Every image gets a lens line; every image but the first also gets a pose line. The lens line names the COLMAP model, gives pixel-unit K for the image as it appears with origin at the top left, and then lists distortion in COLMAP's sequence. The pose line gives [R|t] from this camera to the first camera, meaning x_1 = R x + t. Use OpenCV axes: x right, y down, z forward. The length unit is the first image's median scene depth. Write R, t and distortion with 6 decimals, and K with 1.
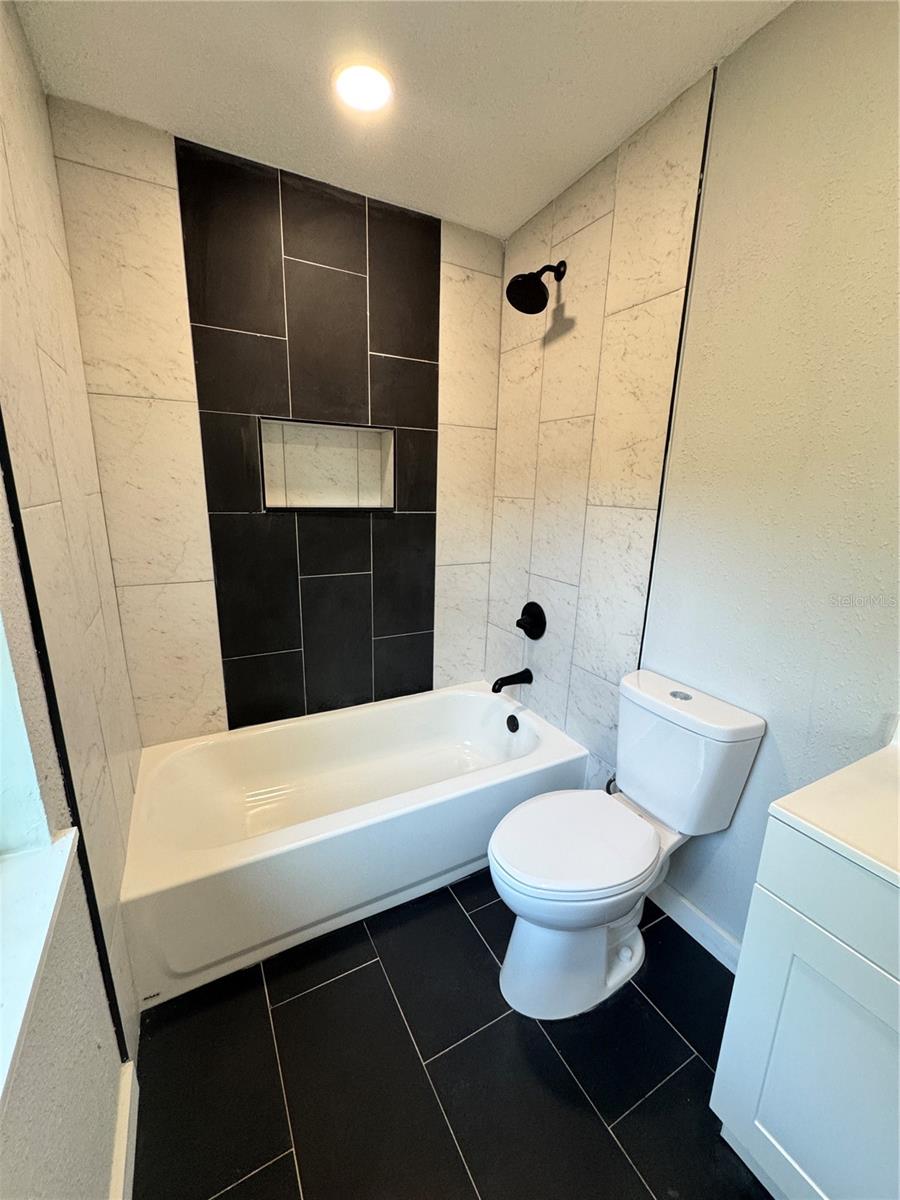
lens RADIAL K [[480.1, 0, 450.0], [0, 480.1, 600.0], [0, 0, 1]] dist [-0.003704, 0.000262]
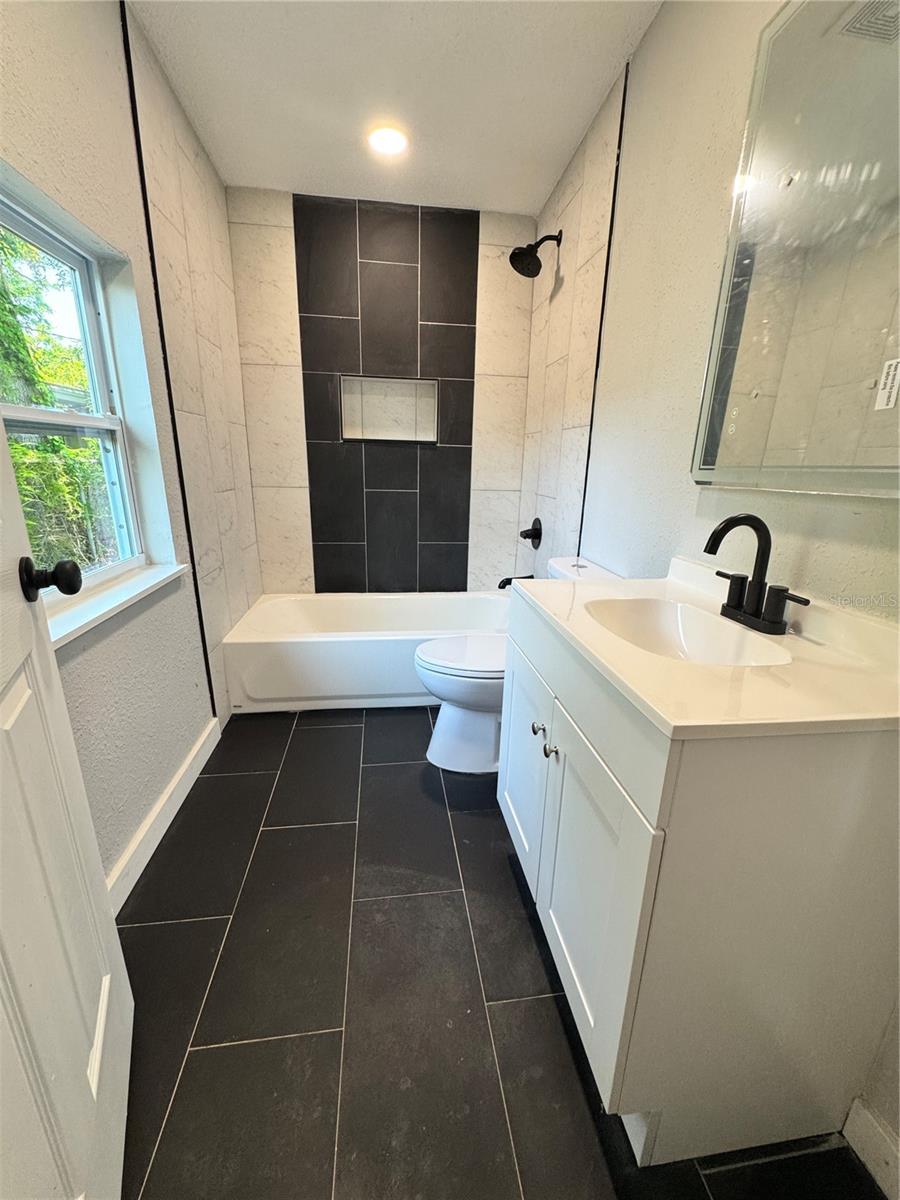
lens RADIAL K [[480.1, 0, 450.0], [0, 480.1, 600.0], [0, 0, 1]] dist [-0.003704, 0.000262]
pose [[0.934401, 0.095486, -0.343186, 0.451133], [-0.083633, 0.995281, 0.049211, 0.190007], [0.346265, -0.017281, 0.937978, -0.253411]]
